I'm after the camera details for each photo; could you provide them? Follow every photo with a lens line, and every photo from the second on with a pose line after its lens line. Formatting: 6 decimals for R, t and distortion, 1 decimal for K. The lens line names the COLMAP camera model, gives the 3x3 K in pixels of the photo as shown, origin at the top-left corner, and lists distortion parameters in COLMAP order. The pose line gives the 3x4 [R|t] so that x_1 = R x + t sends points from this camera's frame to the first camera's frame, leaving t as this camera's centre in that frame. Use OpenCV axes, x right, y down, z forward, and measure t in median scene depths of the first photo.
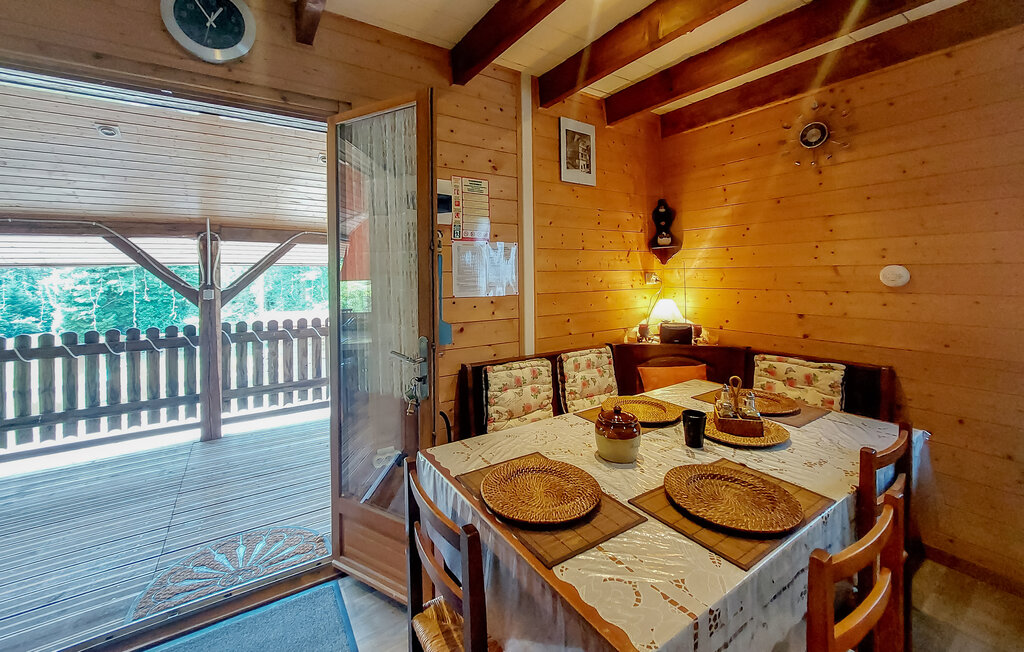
lens RADIAL K [[411.5, 0, 504.6], [0, 411.5, 270.9], [0, 0, 1]] dist [-0.010247, -0.000288]
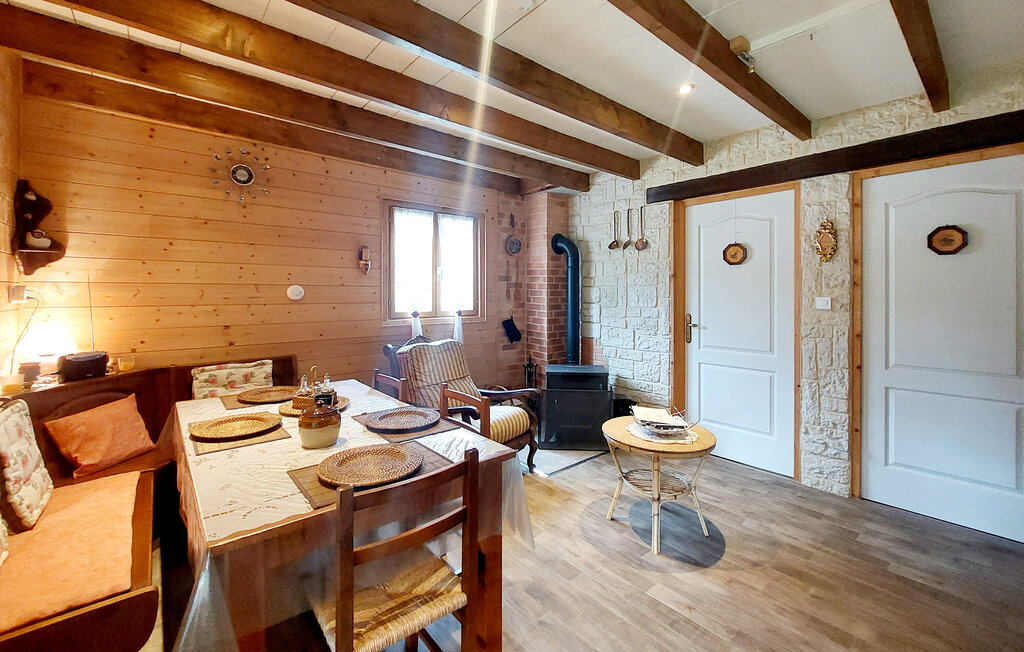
lens RADIAL K [[424.1, 0, 514.4], [0, 424.1, 291.4], [0, 0, 1]] dist [-0.009180, -0.000208]
pose [[-0.140966, 0.012431, 0.989936, -0.511581], [-0.007519, 0.999879, -0.013627, 0.017999], [-0.989986, -0.009364, -0.140856, 0.334577]]
